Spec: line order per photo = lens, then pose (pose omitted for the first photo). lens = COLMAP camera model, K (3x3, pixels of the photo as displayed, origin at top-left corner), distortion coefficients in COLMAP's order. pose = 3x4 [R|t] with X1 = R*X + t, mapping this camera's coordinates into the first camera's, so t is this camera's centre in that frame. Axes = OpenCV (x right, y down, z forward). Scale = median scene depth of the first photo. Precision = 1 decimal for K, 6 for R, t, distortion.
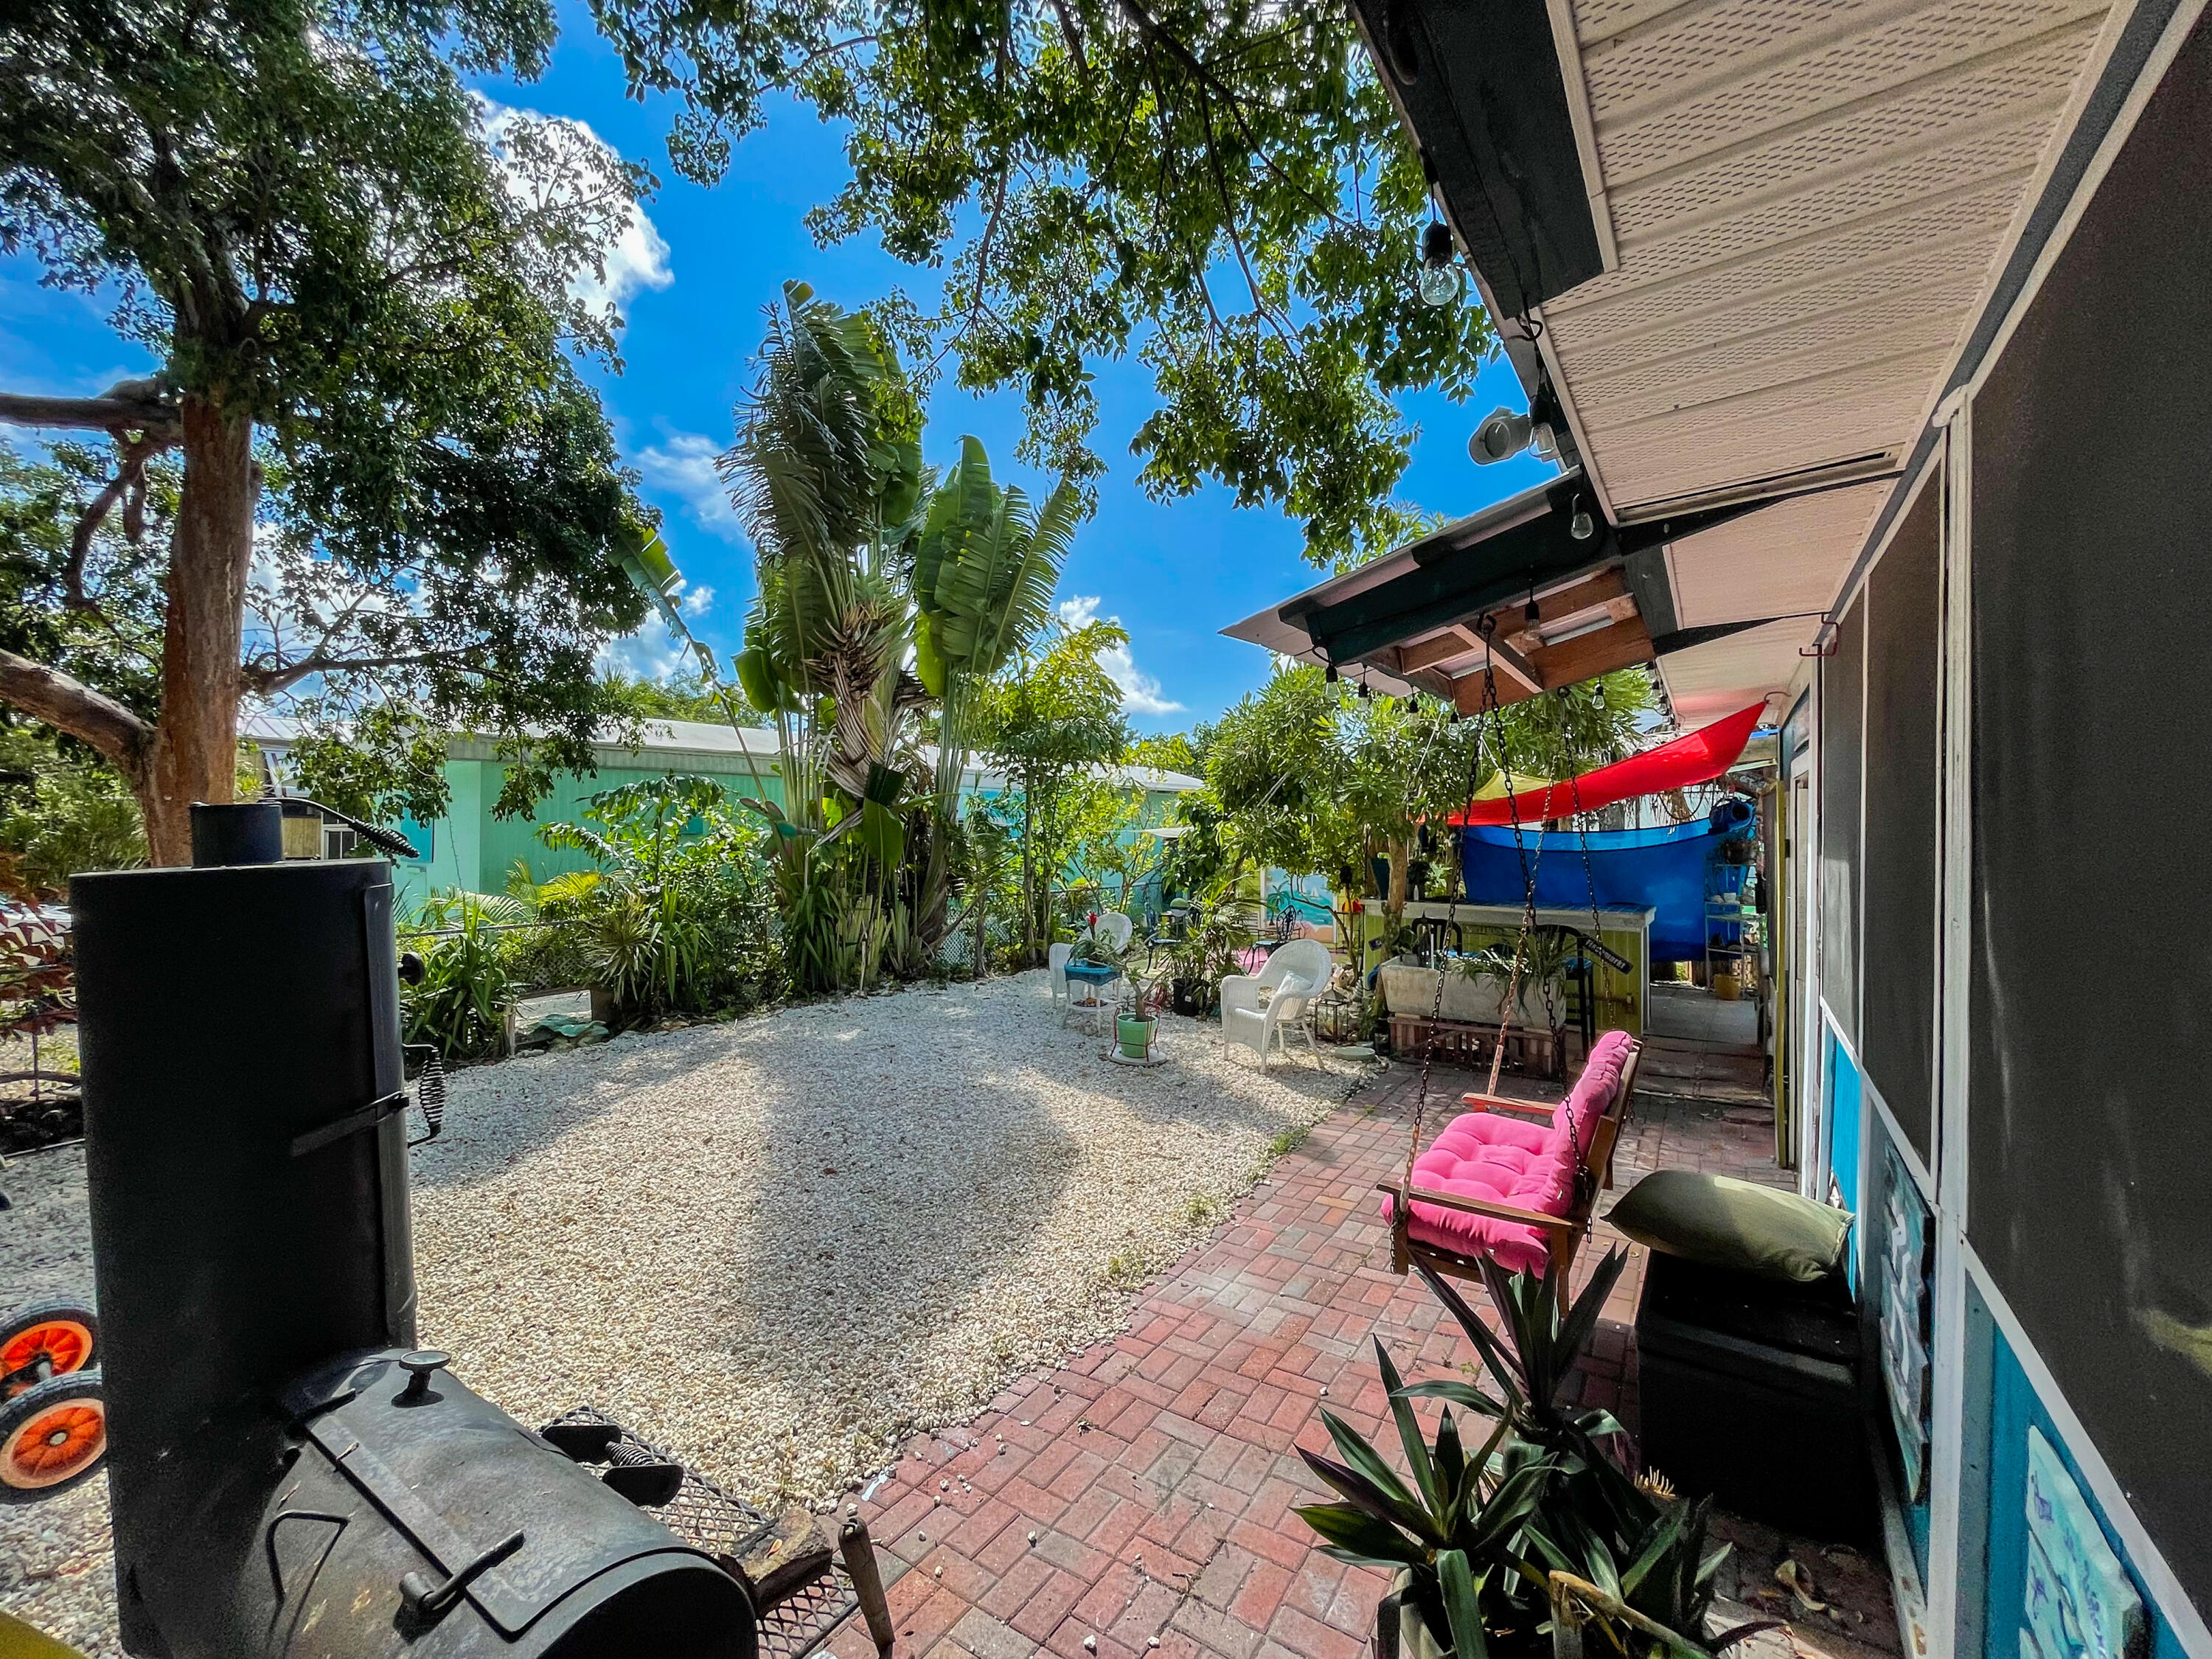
lens RADIAL K [[908.8, 0, 1094.8], [0, 908.8, 833.1], [0, 0, 1]] dist [-0.003187, -0.000220]
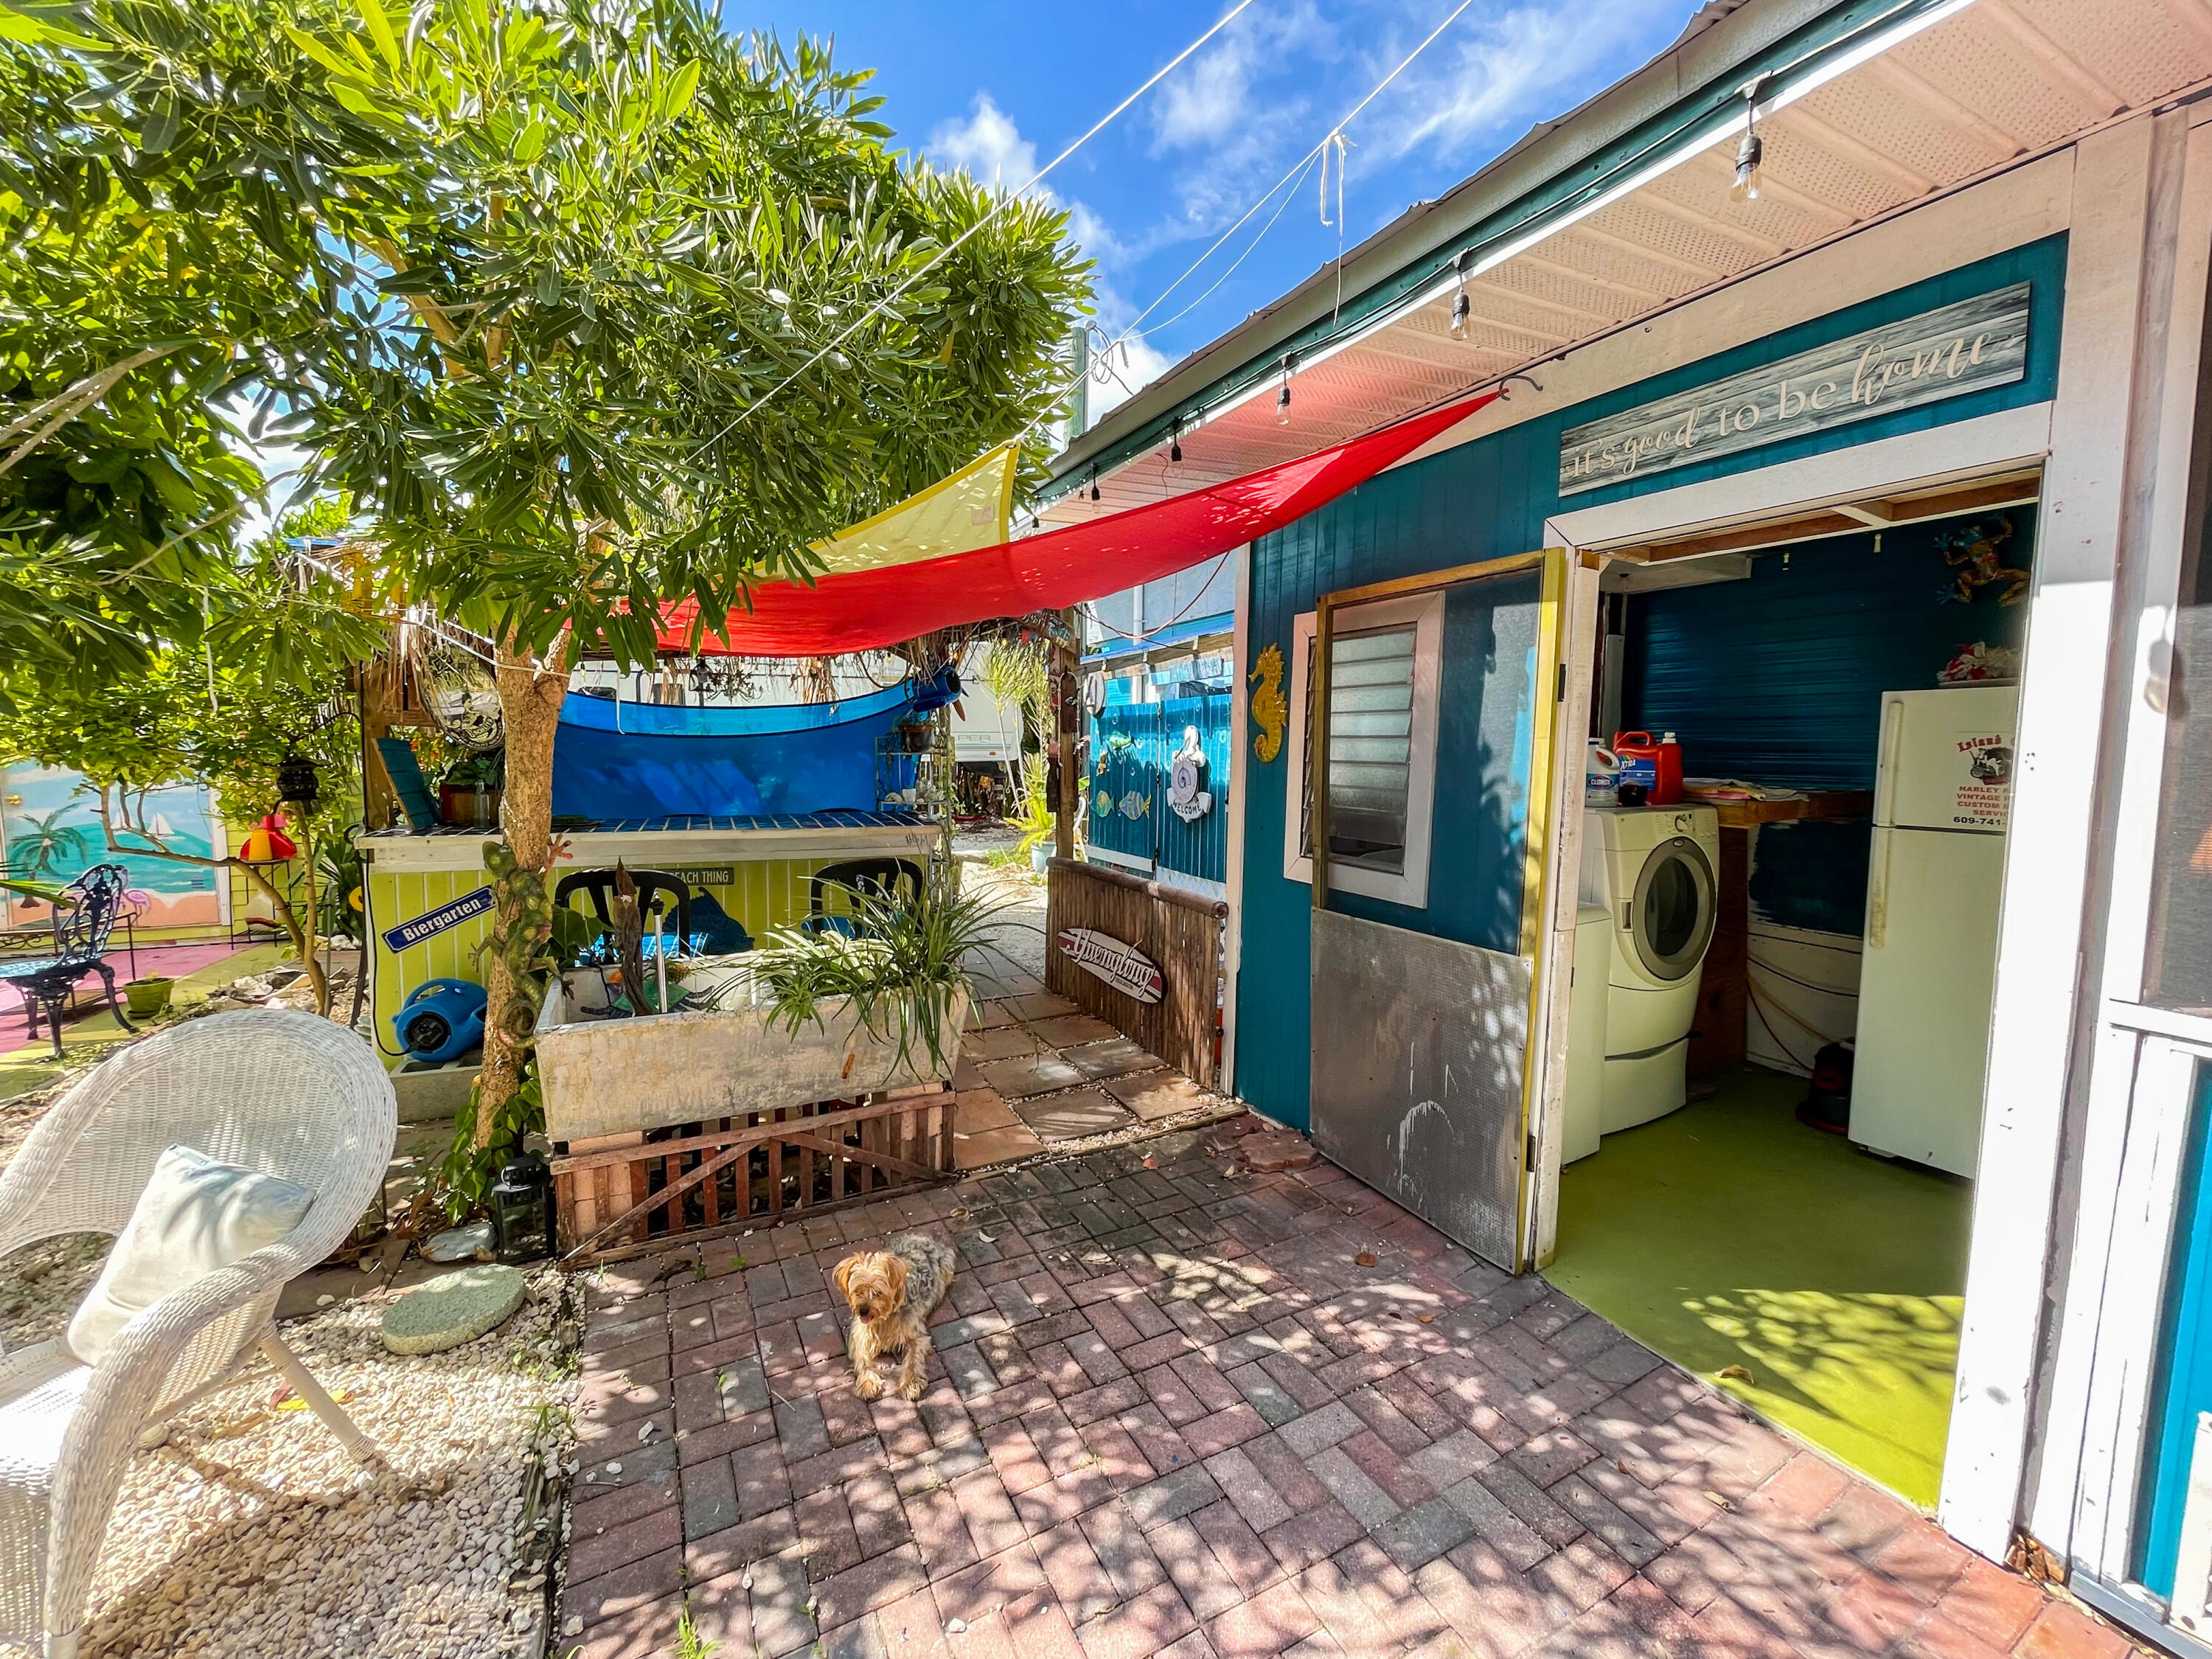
lens RADIAL K [[908.8, 0, 1094.0], [0, 908.8, 822.8], [0, 0, 1]] dist [-0.003187, -0.000220]
pose [[0.484489, -0.074363, 0.871631, 0.126770], [-0.006383, 0.996053, 0.088526, 0.036071], [-0.874774, -0.048454, 0.482102, 0.662852]]
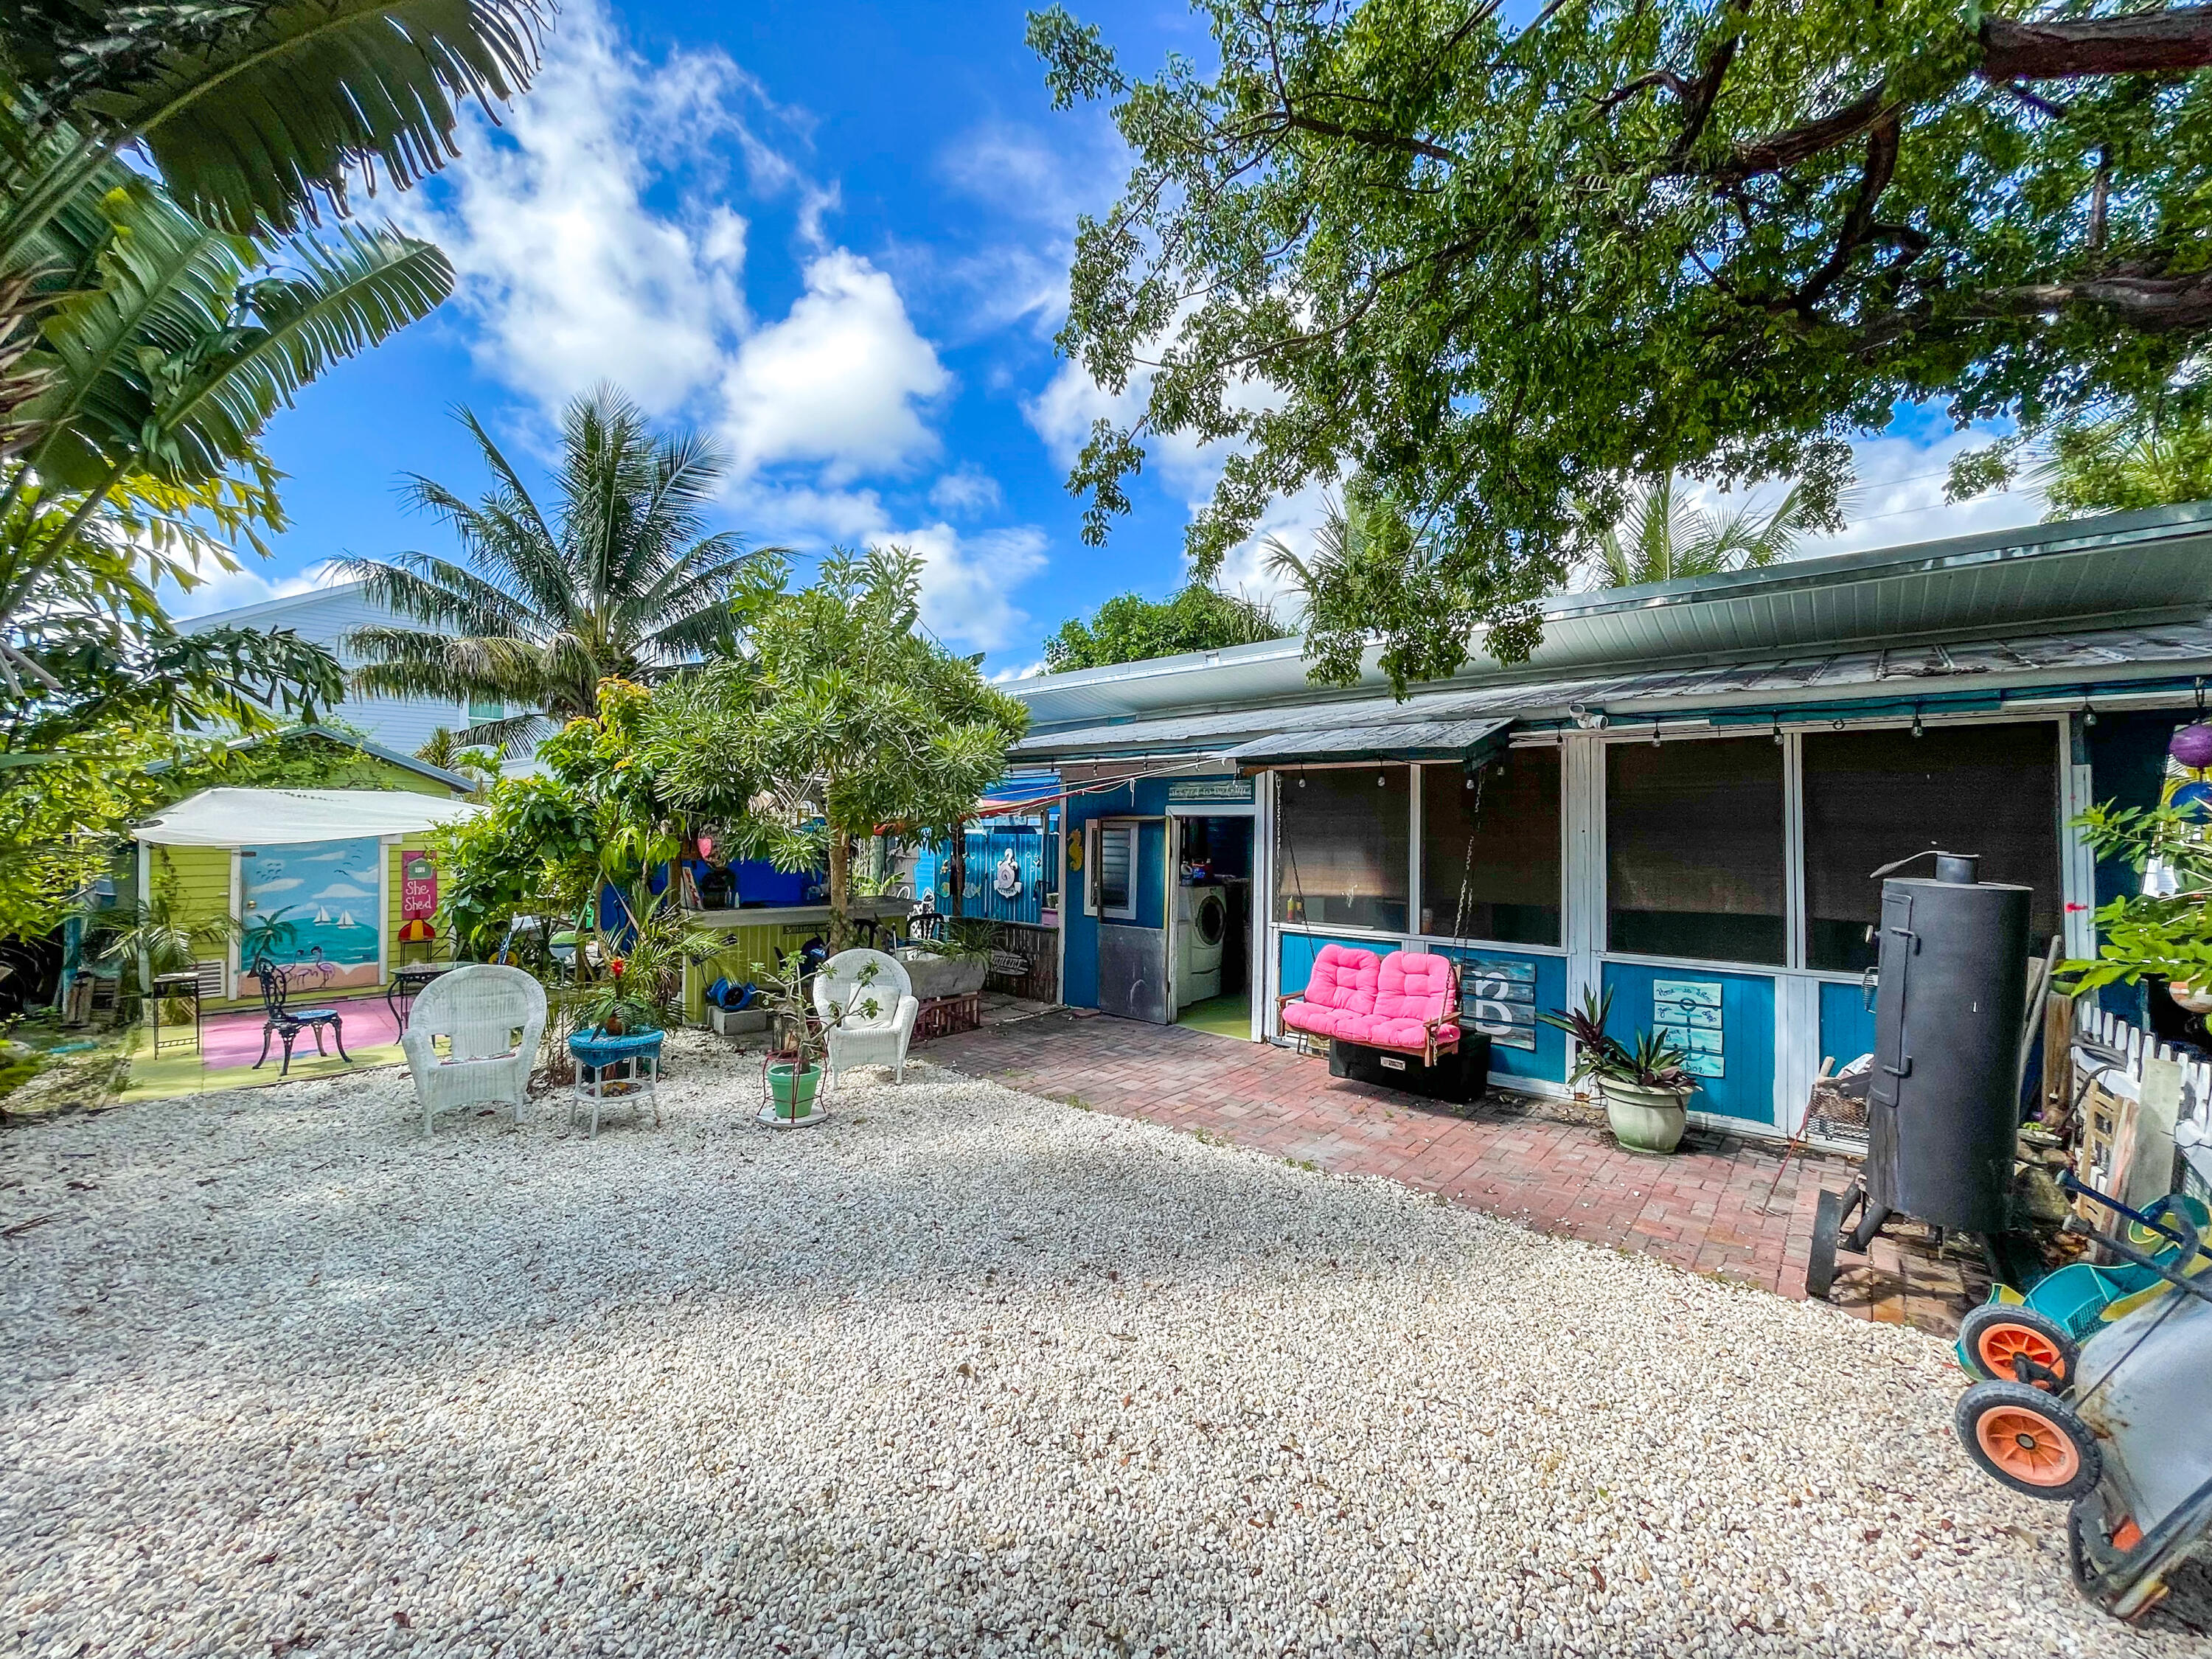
lens RADIAL K [[908.8, 0, 1101.2], [0, 908.8, 821.2], [0, 0, 1]] dist [-0.003187, -0.000220]
pose [[0.132169, 0.007540, 0.991199, -0.747700], [-0.006908, 0.999954, -0.006686, -0.021831], [-0.991203, -0.005963, 0.132215, 0.606331]]
